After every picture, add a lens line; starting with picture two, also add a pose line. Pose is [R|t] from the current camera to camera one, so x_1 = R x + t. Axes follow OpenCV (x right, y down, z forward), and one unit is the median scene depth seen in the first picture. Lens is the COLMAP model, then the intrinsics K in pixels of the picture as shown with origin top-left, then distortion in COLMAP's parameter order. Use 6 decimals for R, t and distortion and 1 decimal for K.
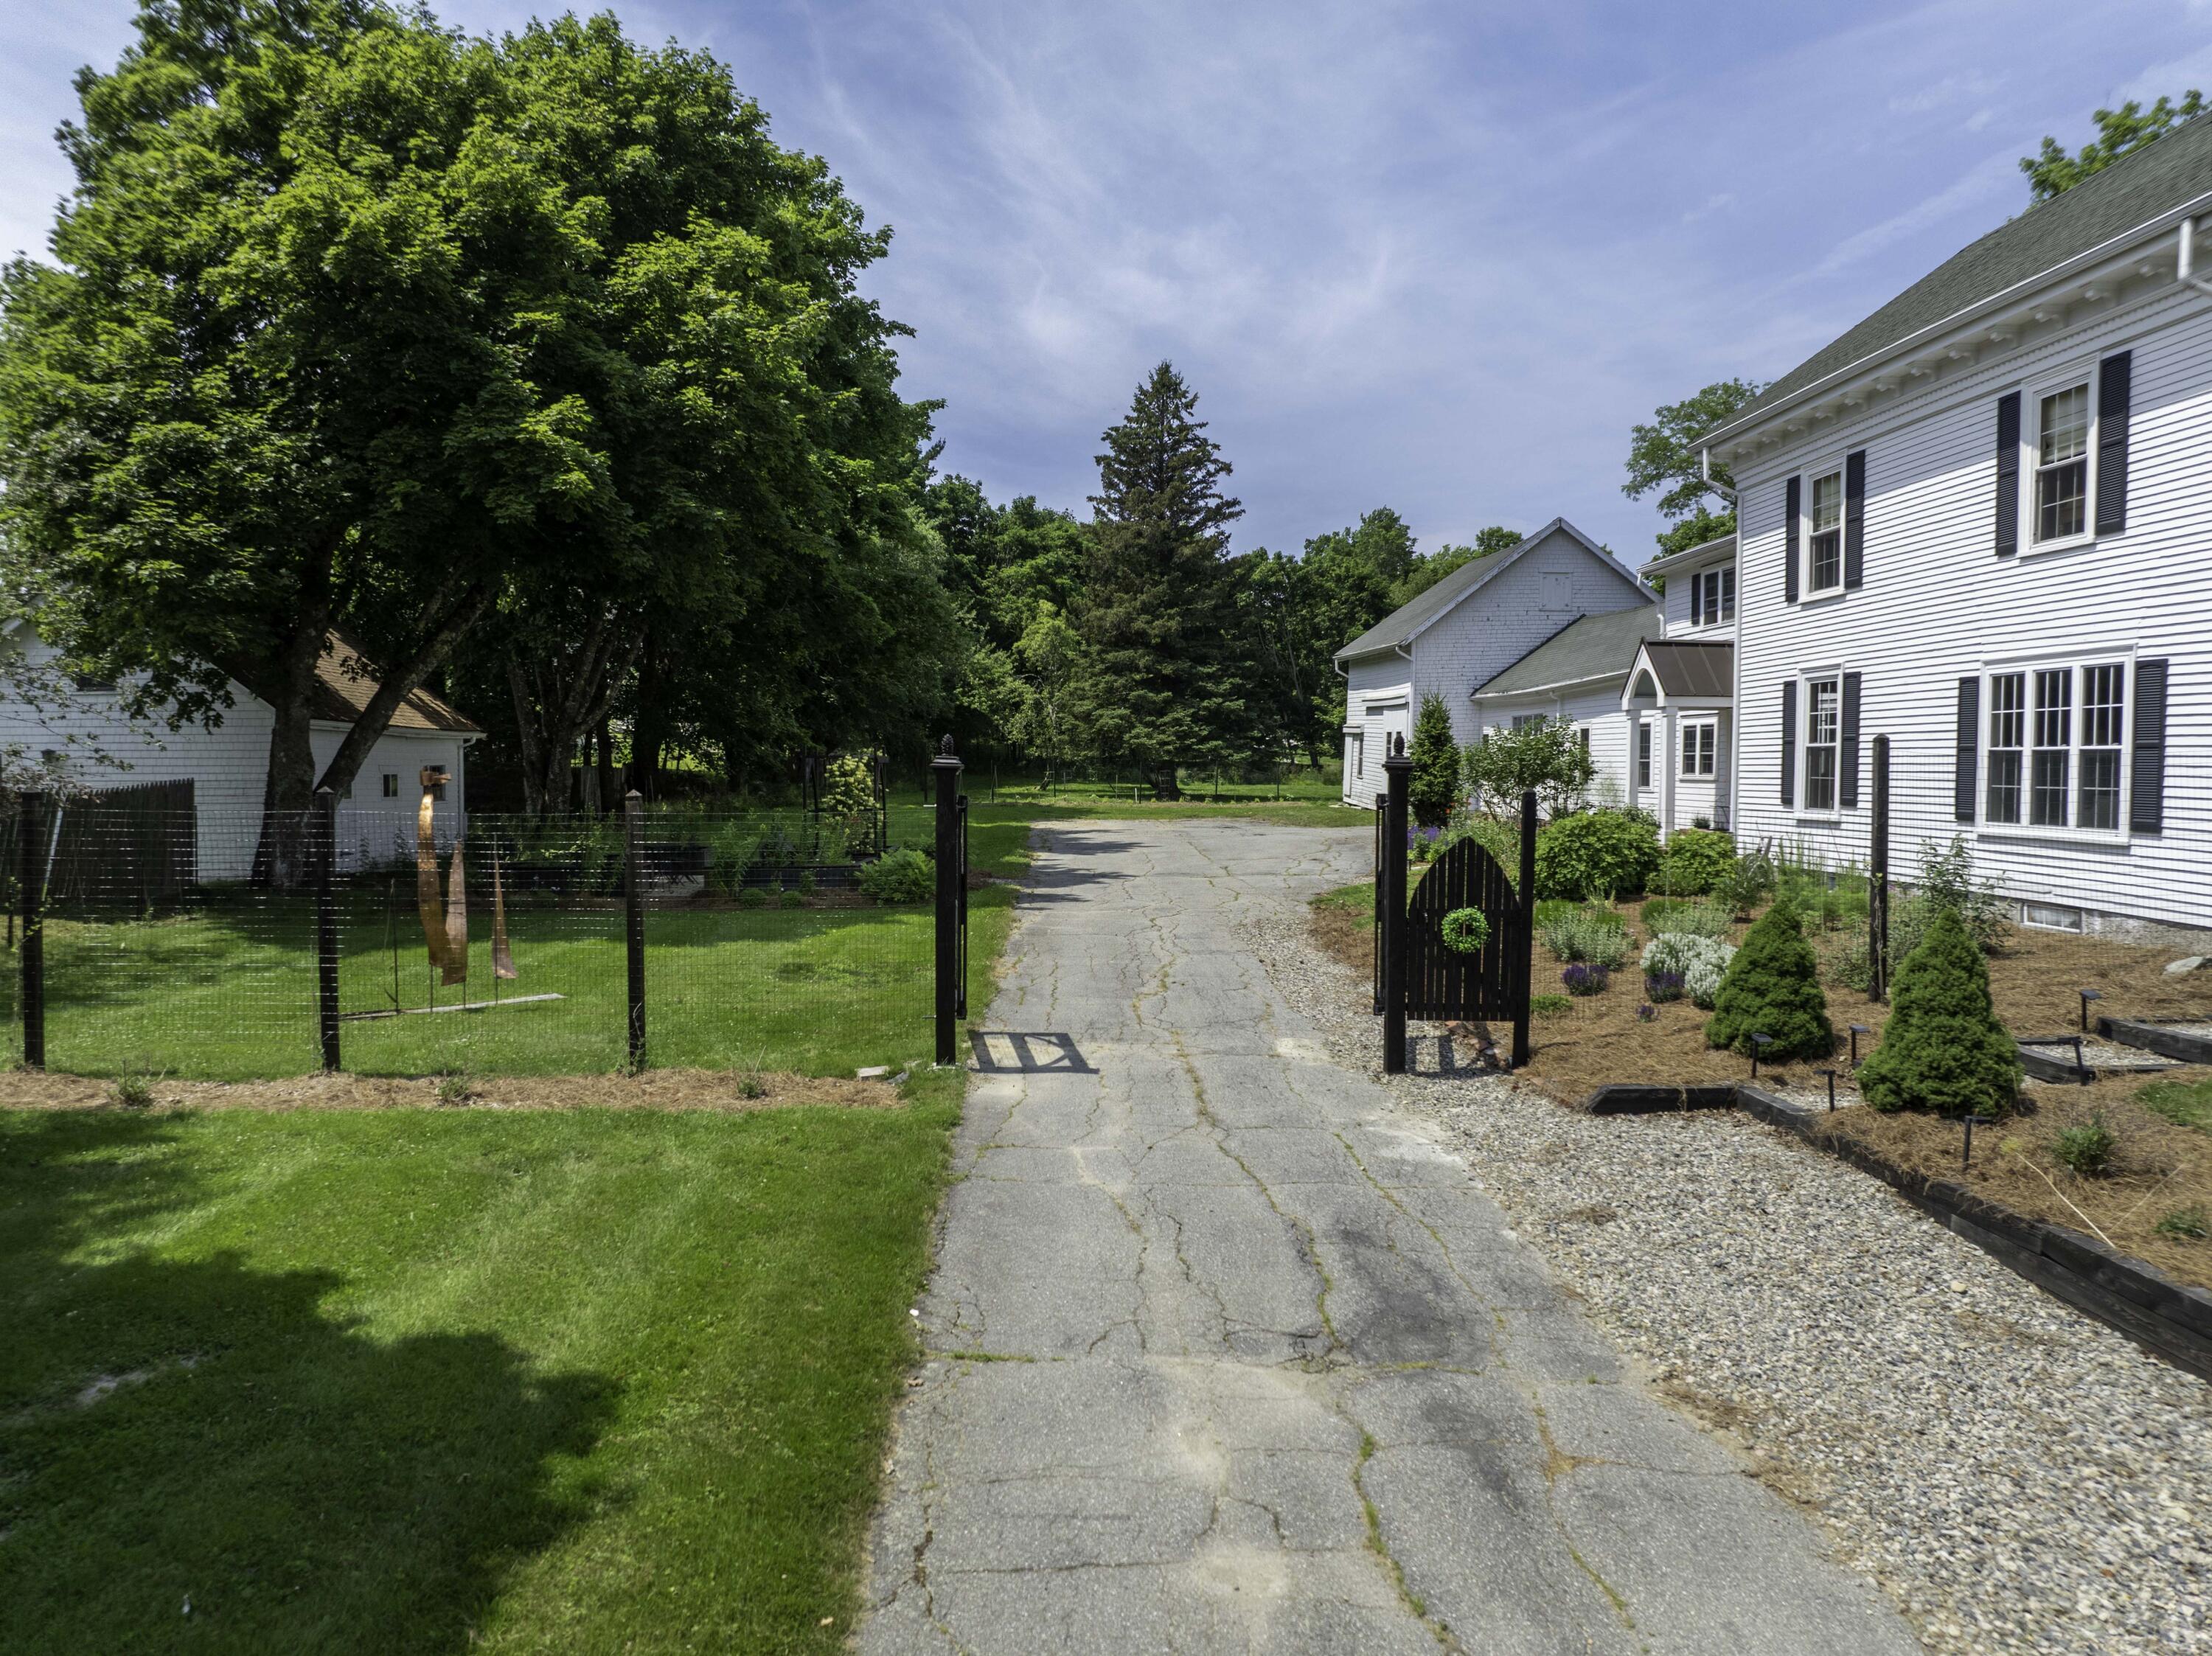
lens RADIAL K [[1567.4, 0, 1106.4], [0, 1567.4, 826.1], [0, 0, 1]] dist [-0.042636, 0.014357]
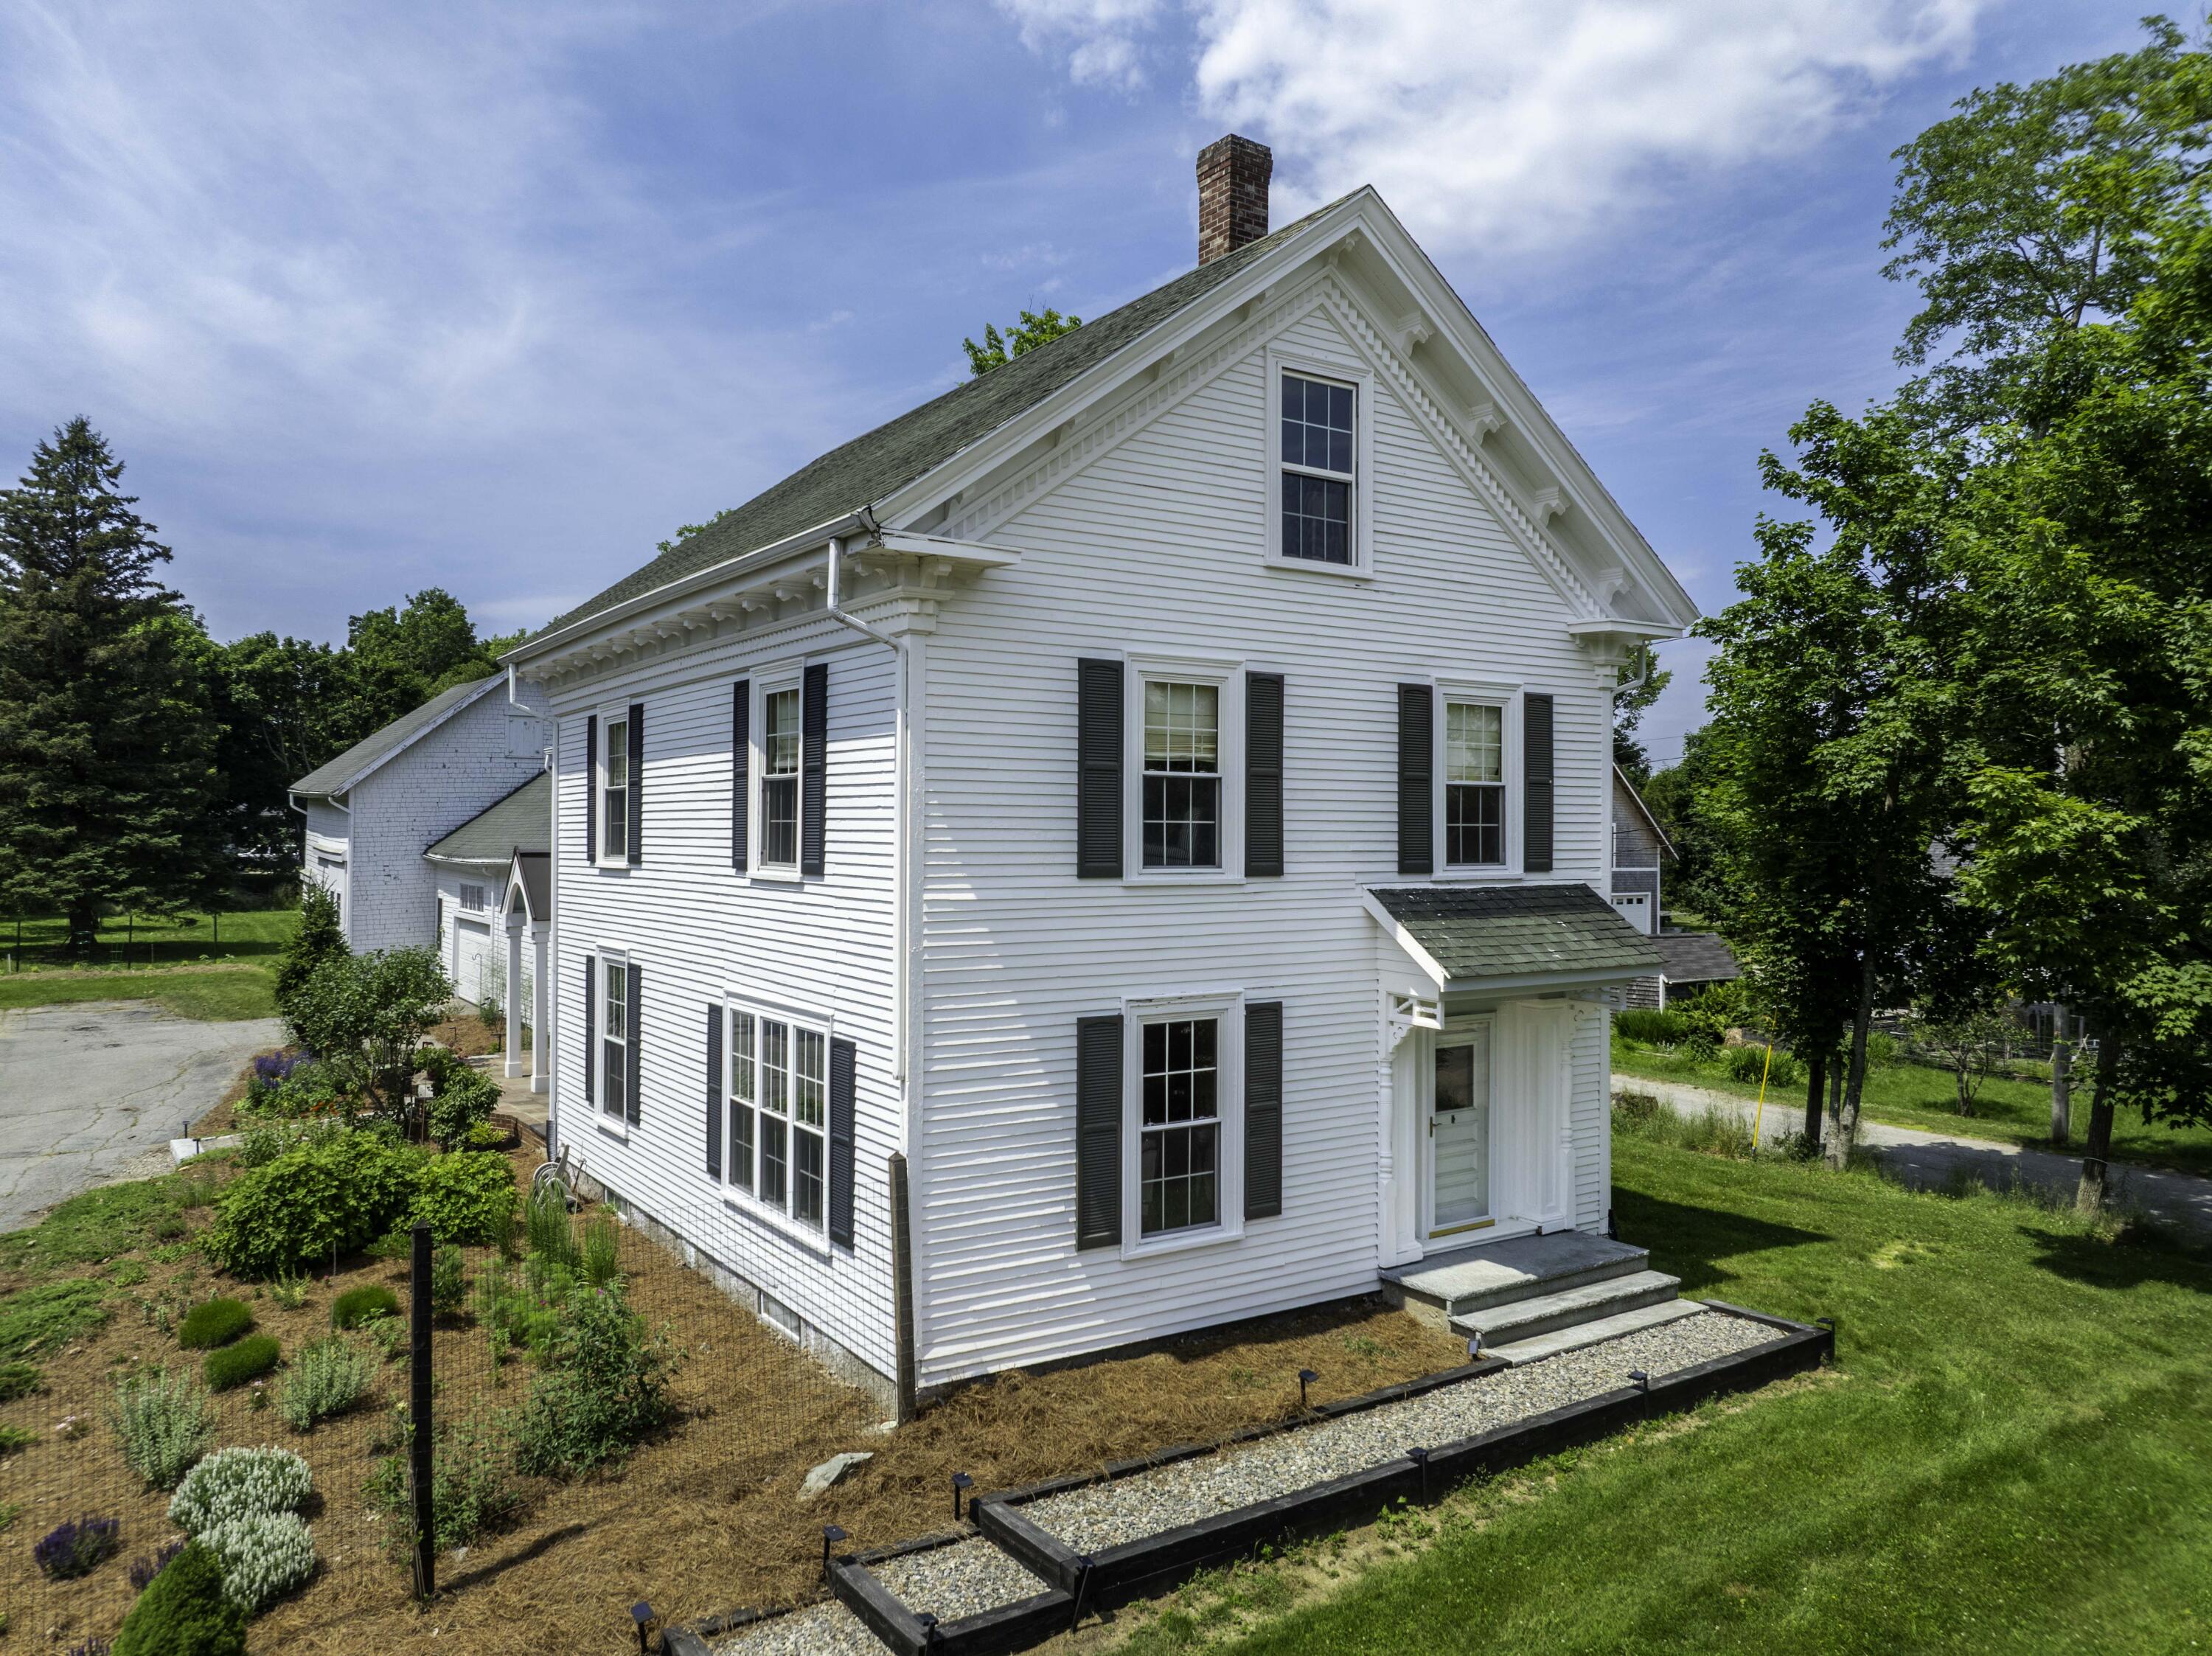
lens RADIAL K [[1567.4, 0, 1112.7], [0, 1567.4, 817.7], [0, 0, 1]] dist [-0.042636, 0.014357]
pose [[0.855030, 0.003261, 0.518568, 0.092320], [0.021739, 0.998876, -0.042126, -0.048172], [-0.518122, 0.047292, 0.853998, 0.049159]]
